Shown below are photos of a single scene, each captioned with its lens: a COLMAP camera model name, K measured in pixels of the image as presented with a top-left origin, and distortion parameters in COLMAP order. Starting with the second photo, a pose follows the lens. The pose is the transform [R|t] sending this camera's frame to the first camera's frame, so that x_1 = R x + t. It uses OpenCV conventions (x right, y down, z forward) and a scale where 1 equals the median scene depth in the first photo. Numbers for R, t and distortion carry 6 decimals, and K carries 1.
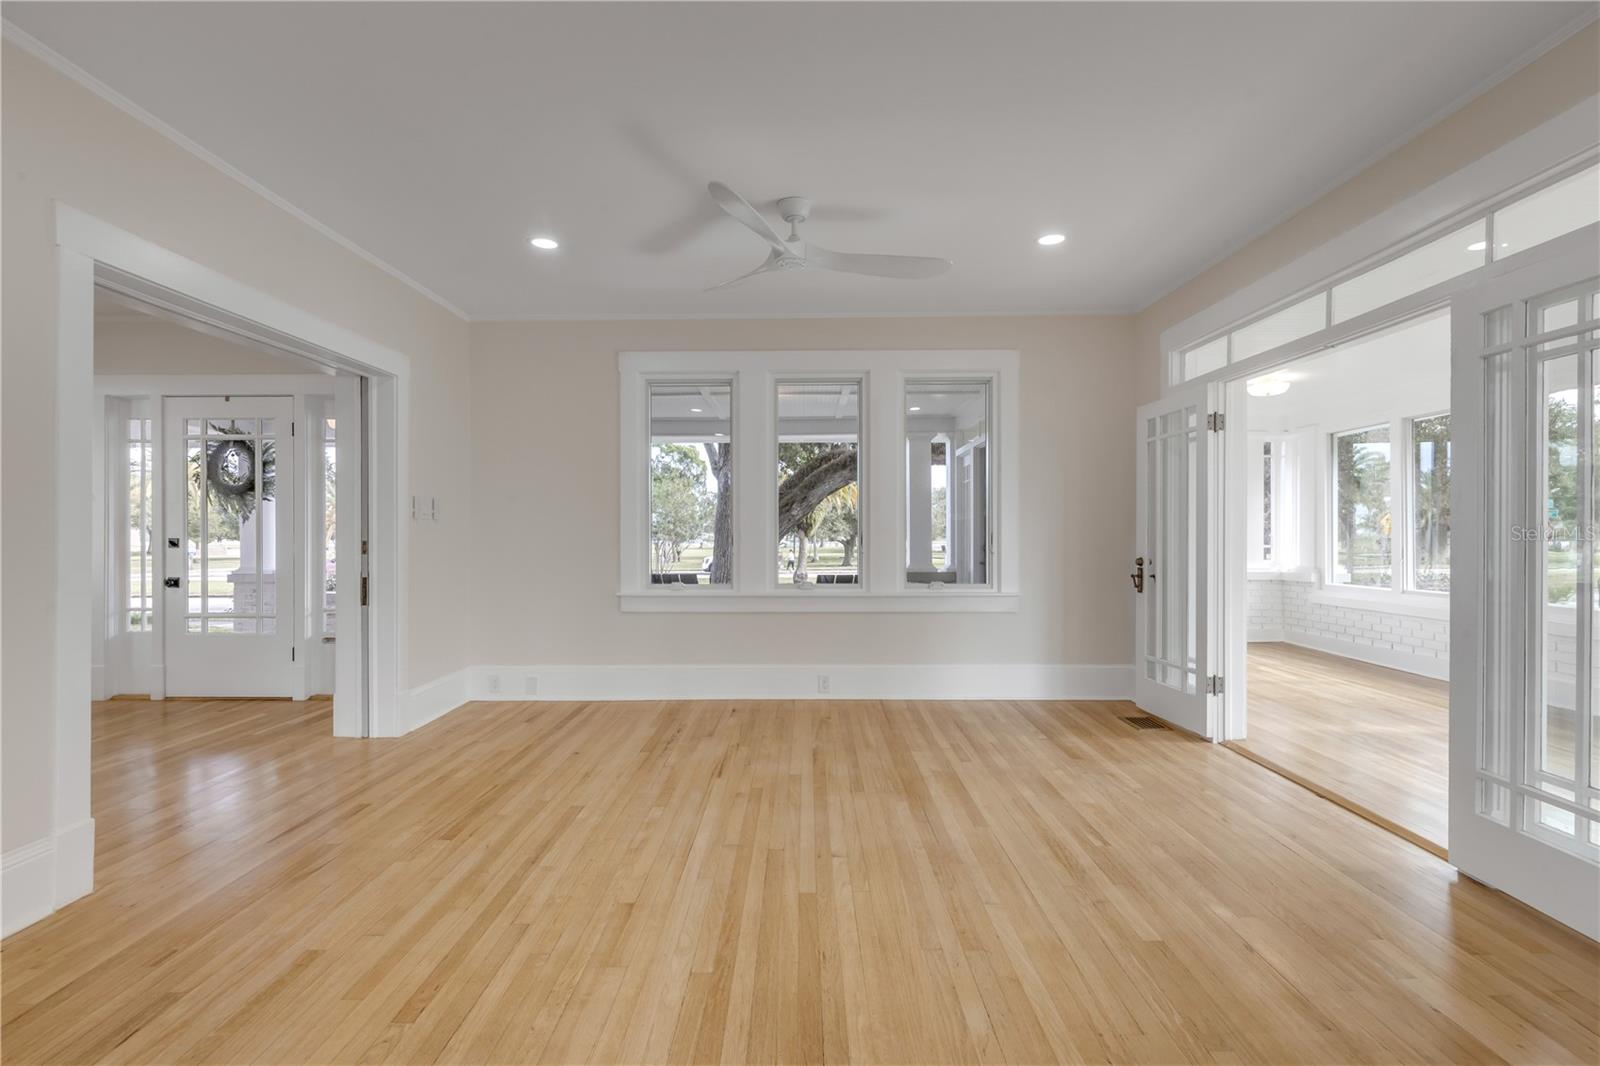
lens RADIAL K [[743.9, 0, 800.0], [0, 743.9, 533.0], [0, 0, 1]] dist [0.003322, 0.000259]
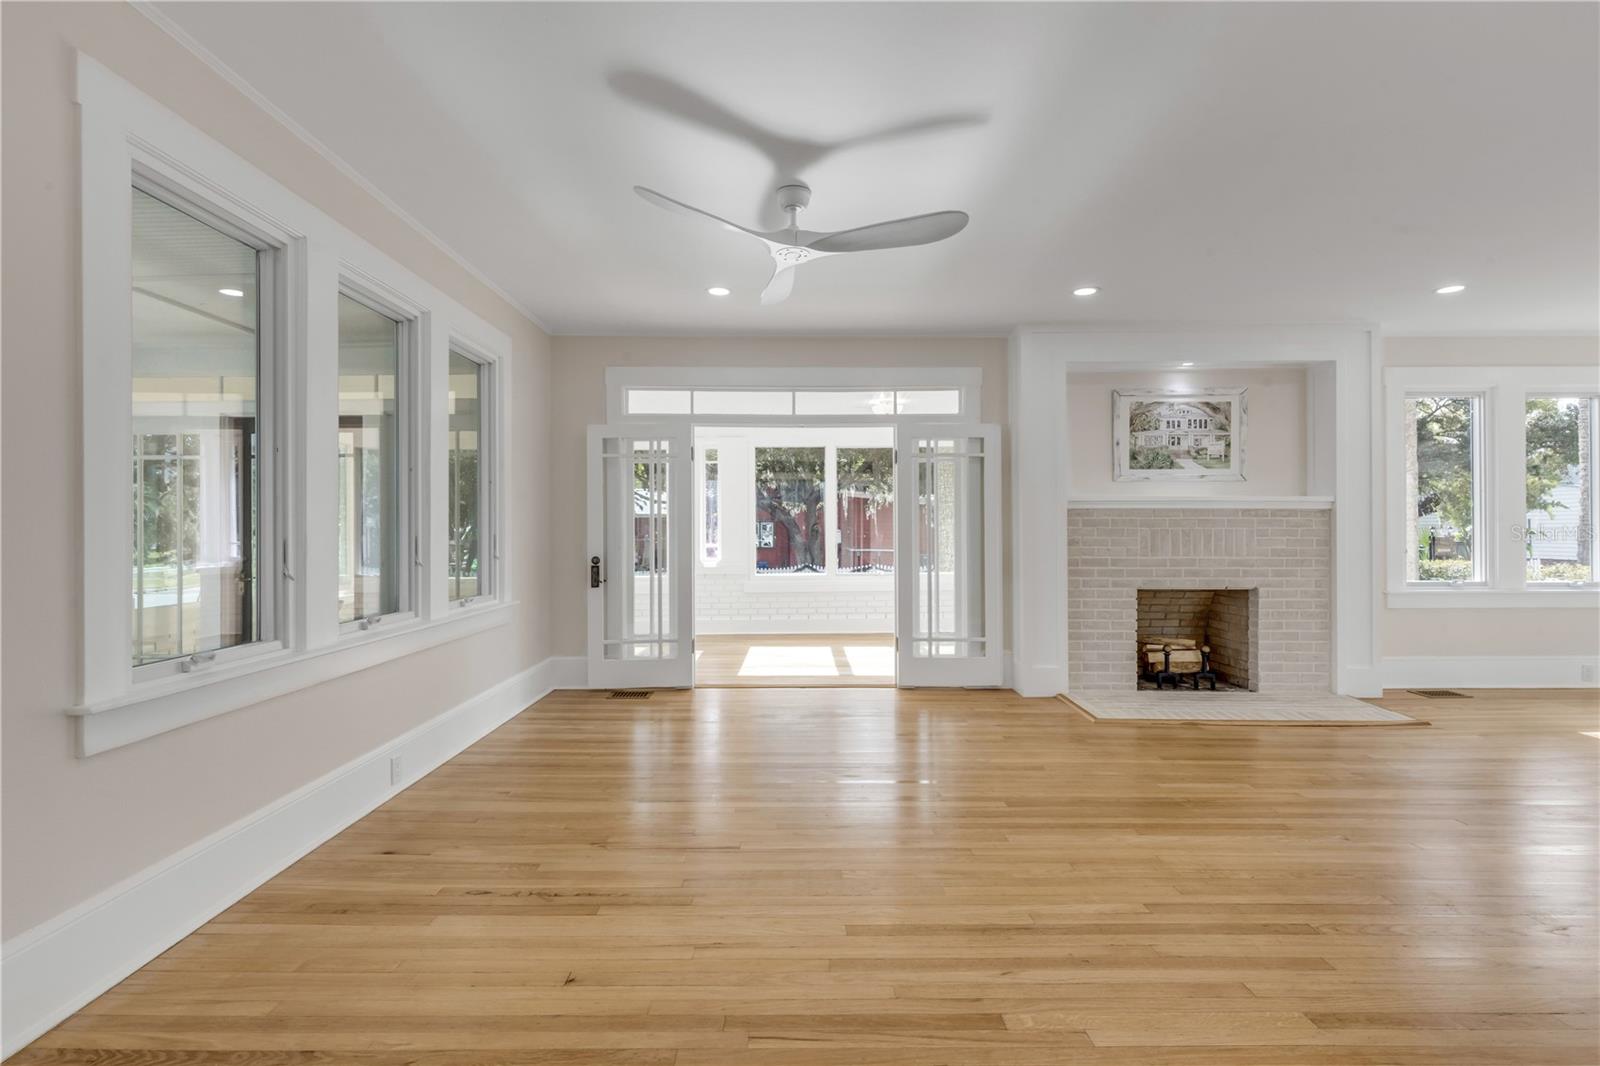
lens RADIAL K [[720.7, 0, 789.4], [0, 720.7, 527.8], [0, 0, 1]] dist [0.001796, -0.000144]
pose [[-0.009118, 0.004681, 0.999947, -1.308831], [0.003153, 0.999984, -0.004652, -0.009539], [-0.999953, 0.003110, -0.009132, 1.421661]]
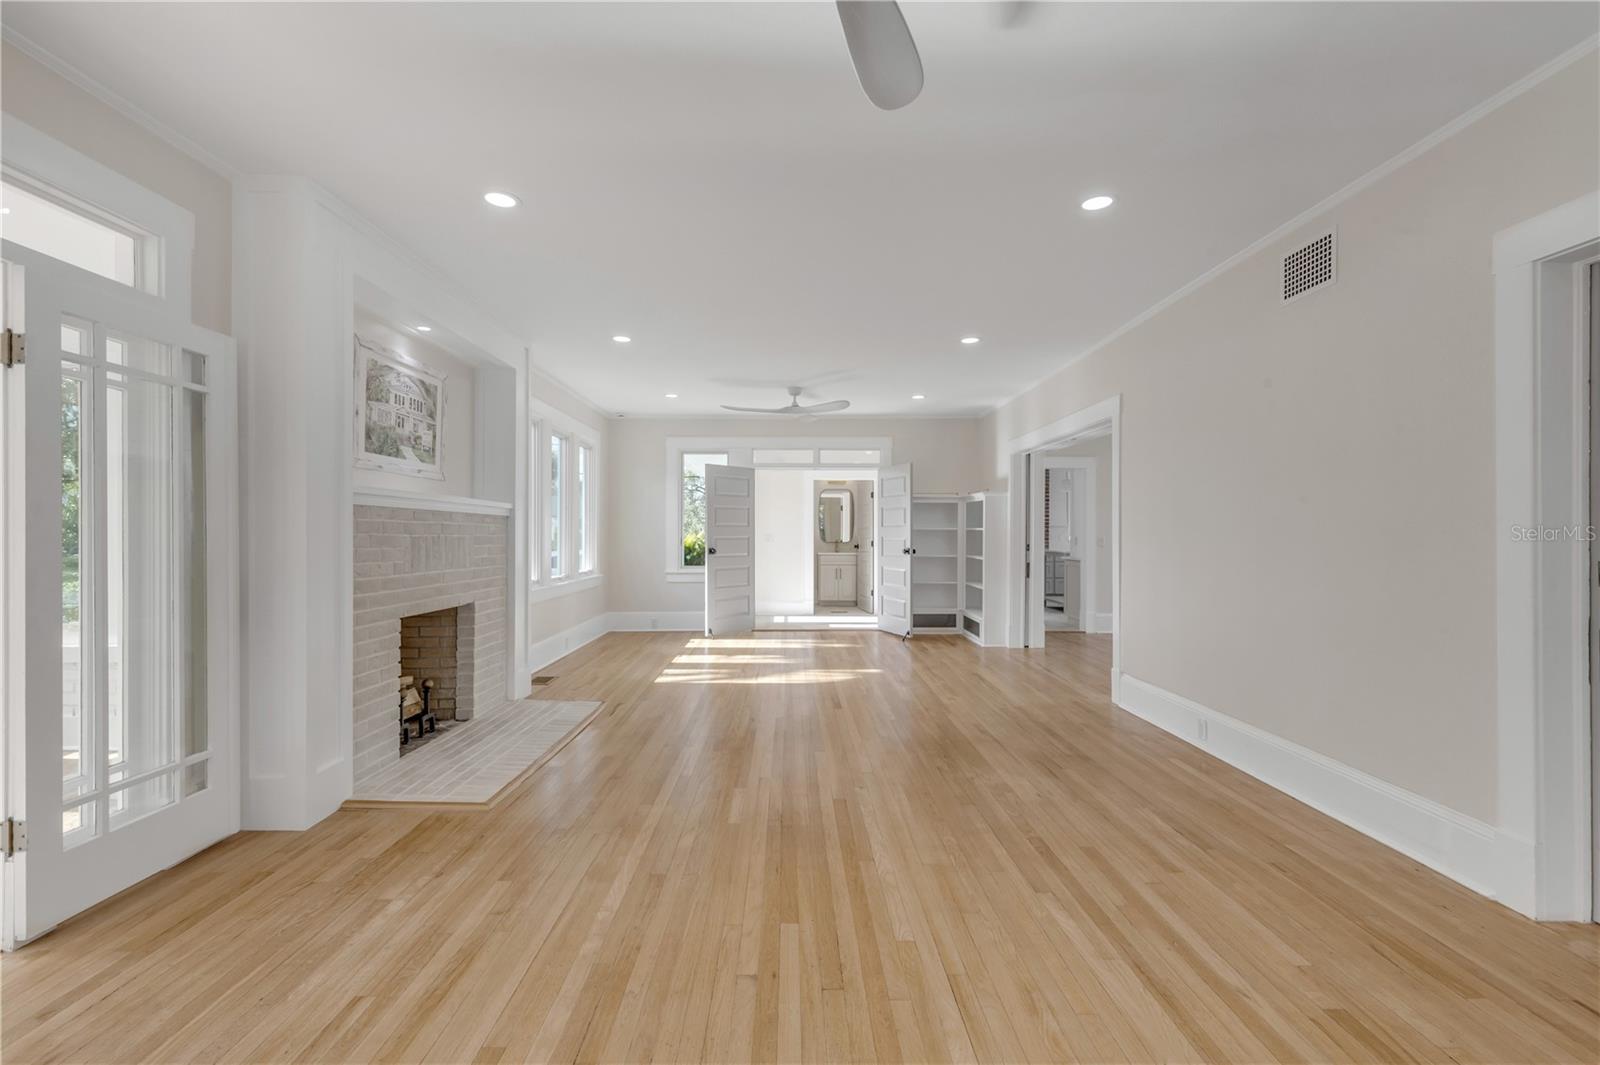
lens RADIAL K [[722.3, 0, 799.5], [0, 722.3, 534.8], [0, 0, 1]] dist [0.003633, -0.000363]
pose [[-0.999783, 0.001053, -0.020791, 0.016286], [0.001038, 0.999999, 0.000750, -0.016304], [0.020792, 0.000728, -0.999784, 1.958889]]
